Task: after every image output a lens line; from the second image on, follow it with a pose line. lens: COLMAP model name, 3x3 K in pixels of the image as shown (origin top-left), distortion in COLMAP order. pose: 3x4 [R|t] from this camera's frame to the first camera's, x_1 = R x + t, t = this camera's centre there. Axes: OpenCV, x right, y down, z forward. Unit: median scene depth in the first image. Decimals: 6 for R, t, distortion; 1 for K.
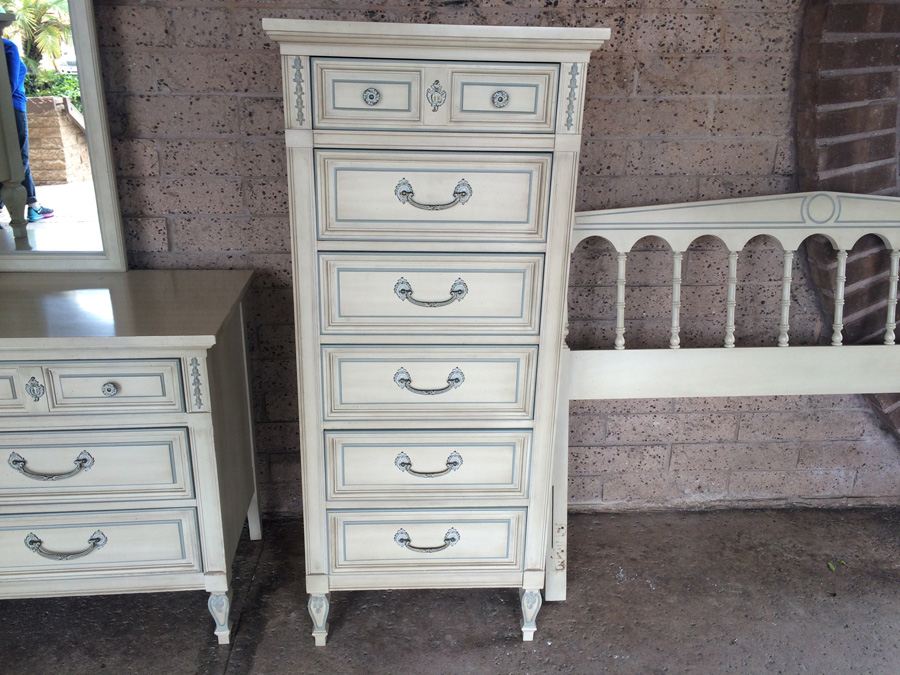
lens RADIAL K [[761.0, 0, 443.8], [0, 761.0, 335.1], [0, 0, 1]] dist [0.076758, -0.100834]
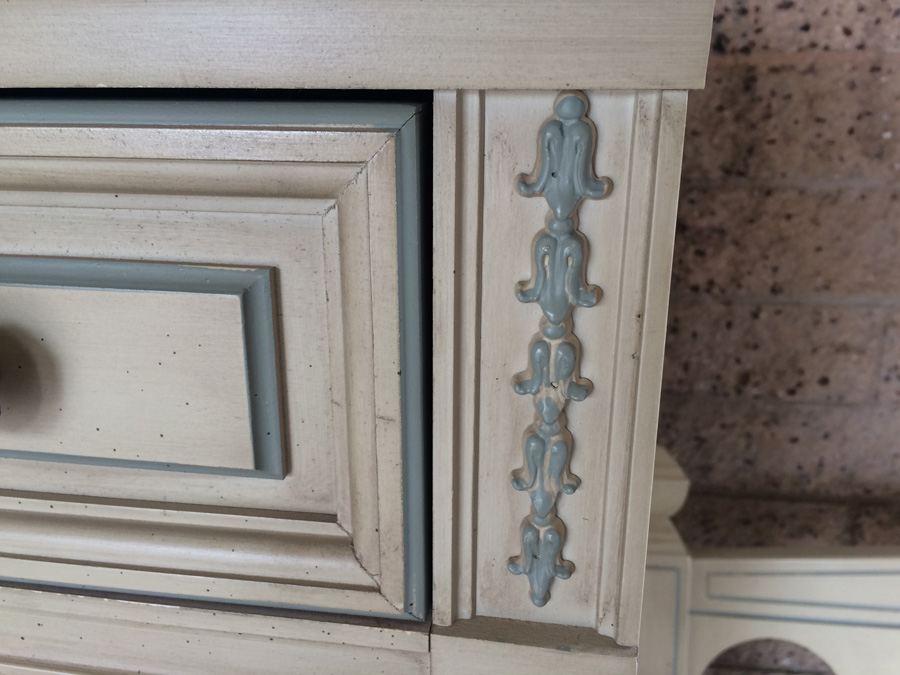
lens RADIAL K [[786.9, 0, 438.2], [0, 786.9, 333.4], [0, 0, 1]] dist [0.072730, -0.134932]
pose [[0.975275, 0.043272, -0.216719, 0.130711], [-0.052453, 0.997946, -0.036789, -0.232463], [0.214682, 0.047247, 0.975541, 0.655020]]
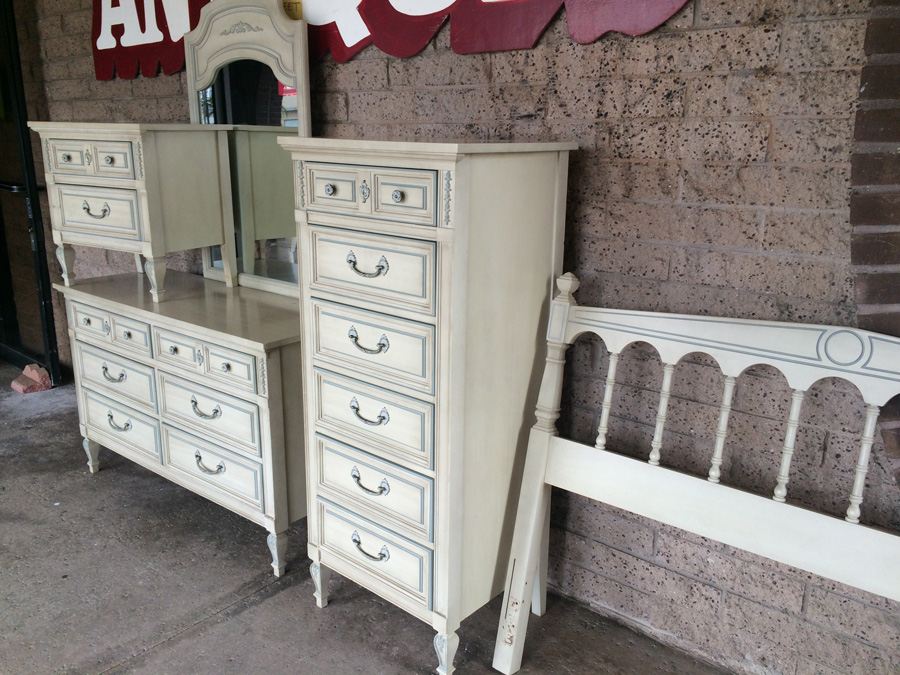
lens RADIAL K [[761.0, 0, 443.8], [0, 761.0, 335.1], [0, 0, 1]] dist [0.076758, -0.100834]
pose [[0.723354, 0.171603, -0.668813, 0.741760], [-0.240127, 0.970683, -0.010652, -0.066918], [0.647377, 0.168305, 0.743354, 0.111045]]
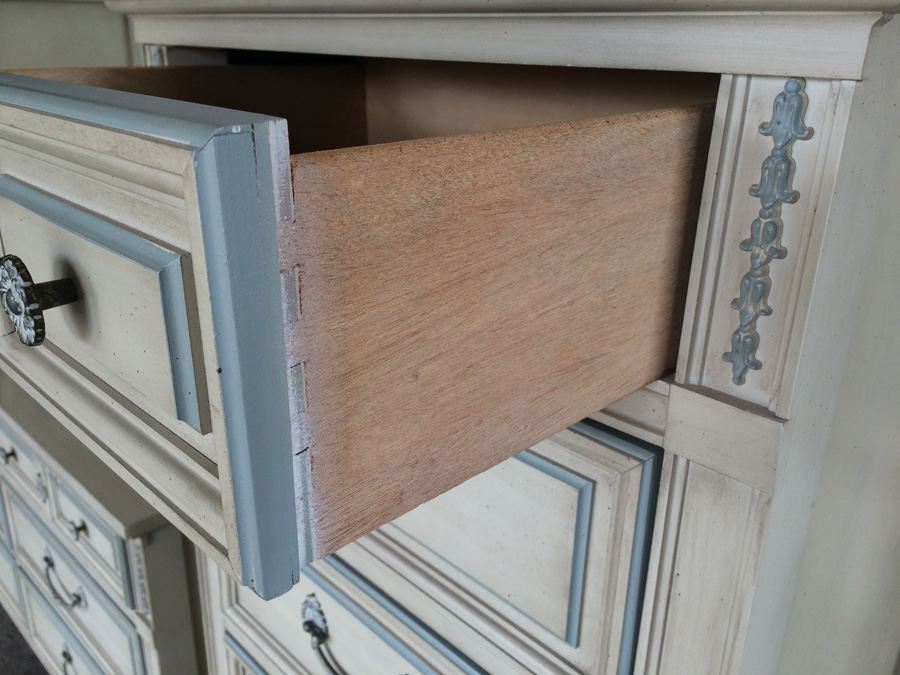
lens RADIAL K [[767.8, 0, 450.0], [0, 767.8, 337.5], [0, 0, 1]] dist [0.080212, -0.114314]
pose [[0.660748, 0.258316, -0.704759, 0.197464], [-0.273511, 0.957223, 0.094421, -0.210757], [0.699002, 0.130371, 0.703136, 0.595520]]
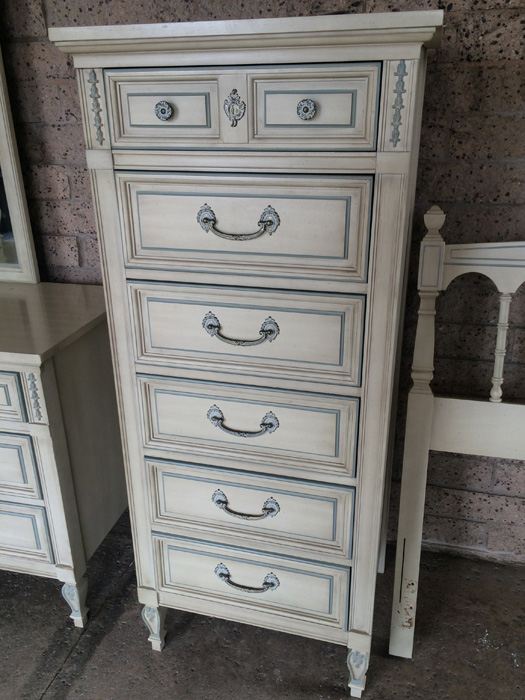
lens RADIAL K [[597.2, 0, 256.1], [0, 597.2, 350.9], [0, 0, 1]] dist [0.080212, -0.114314]
pose [[0.948137, 0.089096, -0.305121, 0.180153], [-0.077010, 0.995702, 0.051444, -0.055813], [0.308393, -0.025279, 0.950923, 0.258400]]
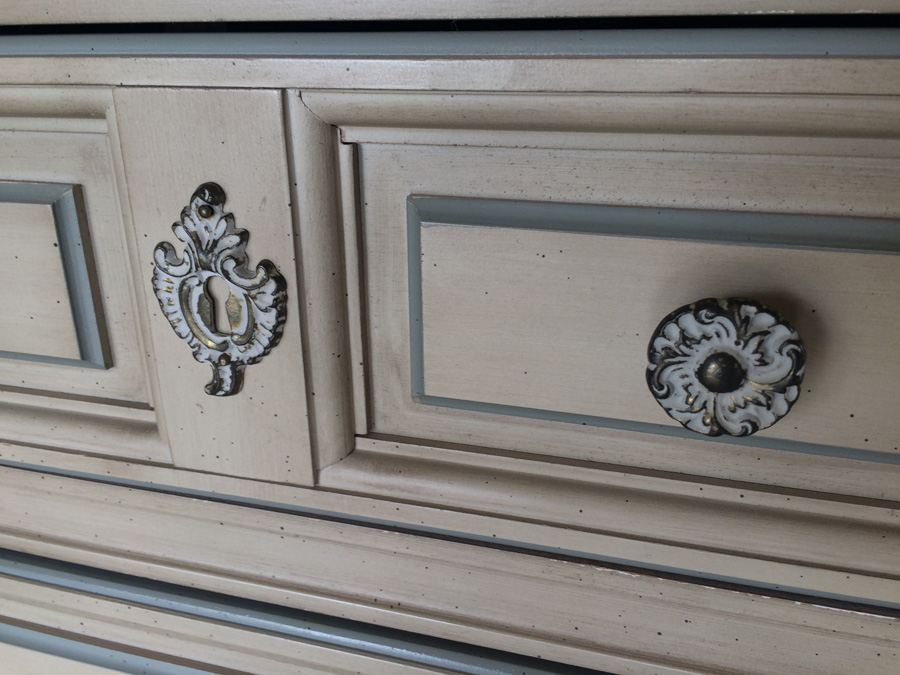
lens RADIAL K [[783.6, 0, 449.7], [0, 783.6, 292.3], [0, 0, 1]] dist [0.054755, -0.110013]
pose [[0.940378, 0.076099, -0.331508, 0.053343], [-0.076857, 0.996983, 0.010844, -0.232862], [0.331333, 0.015281, 0.943390, 0.649091]]
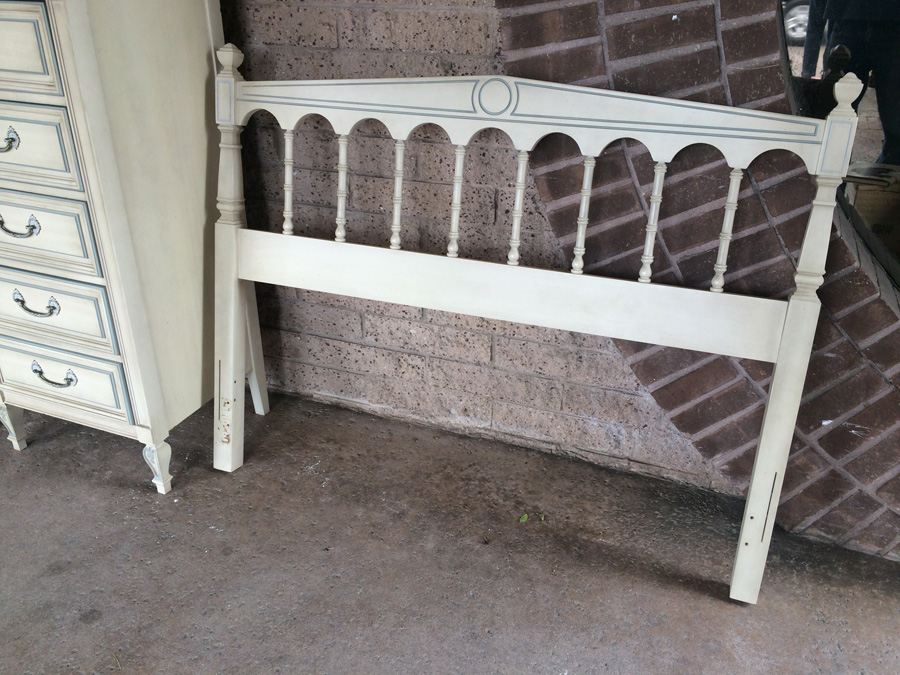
lens RADIAL K [[761.0, 0, 443.8], [0, 761.0, 335.1], [0, 0, 1]] dist [0.076758, -0.100834]
pose [[0.904688, 0.181057, -0.385692, 0.822145], [-0.137983, 0.980938, 0.136828, -0.015881], [0.403114, -0.070567, 0.912425, 0.201068]]
